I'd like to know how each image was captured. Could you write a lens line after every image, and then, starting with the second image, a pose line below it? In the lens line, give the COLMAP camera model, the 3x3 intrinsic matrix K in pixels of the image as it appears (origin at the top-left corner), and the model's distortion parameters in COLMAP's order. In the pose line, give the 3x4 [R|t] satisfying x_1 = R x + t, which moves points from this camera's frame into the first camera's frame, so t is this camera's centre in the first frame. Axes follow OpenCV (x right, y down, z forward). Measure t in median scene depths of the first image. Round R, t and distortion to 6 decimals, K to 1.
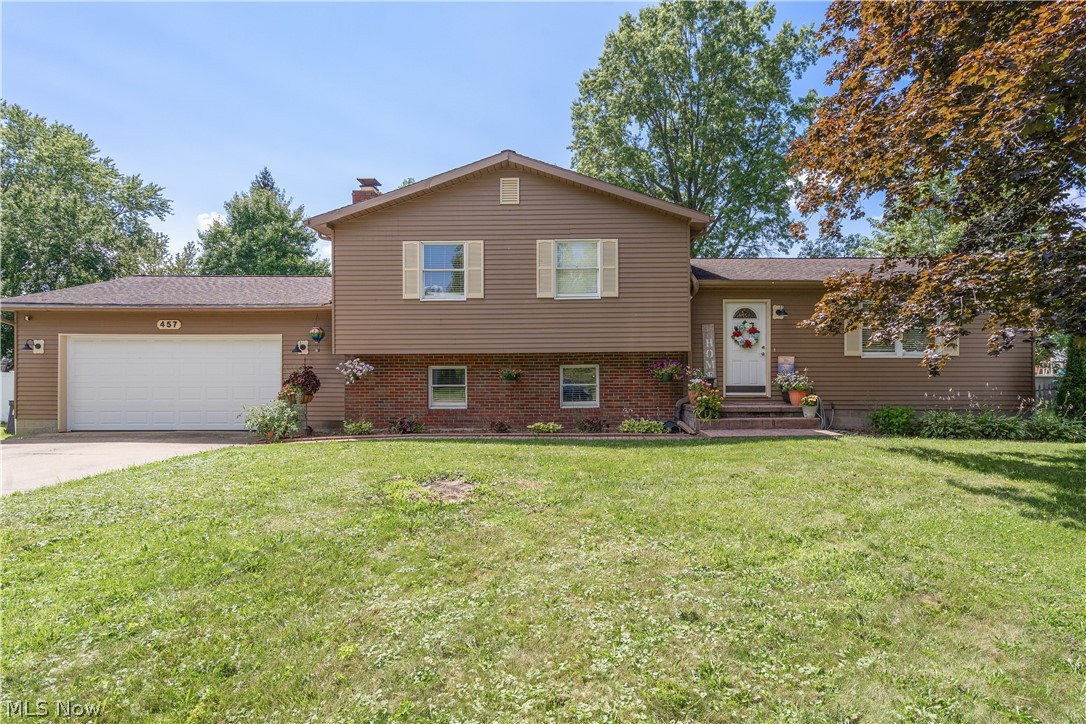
lens RADIAL K [[528.9, 0, 544.1], [0, 528.9, 362.3], [0, 0, 1]] dist [0.006053, -0.002899]
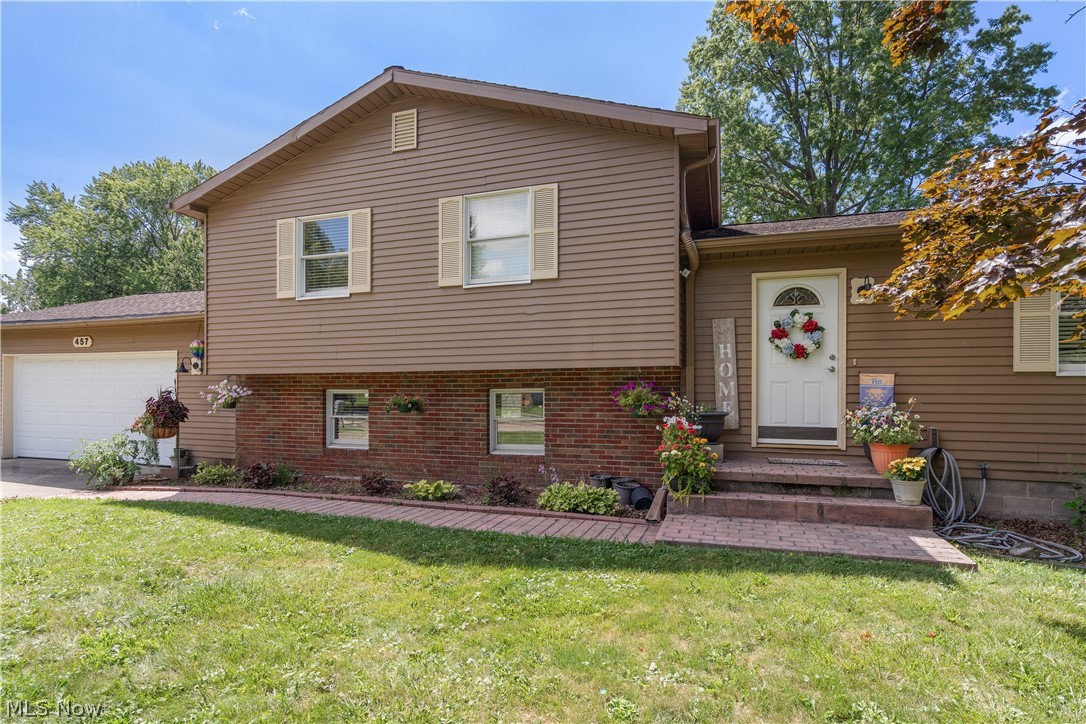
lens RADIAL K [[528.9, 0, 522.0], [0, 528.9, 382.7], [0, 0, 1]] dist [0.006053, -0.002899]
pose [[0.957539, -0.001519, -0.288299, 0.266852], [0.003881, 0.999963, 0.007622, -0.007519], [0.288277, -0.008417, 0.957510, 0.388425]]
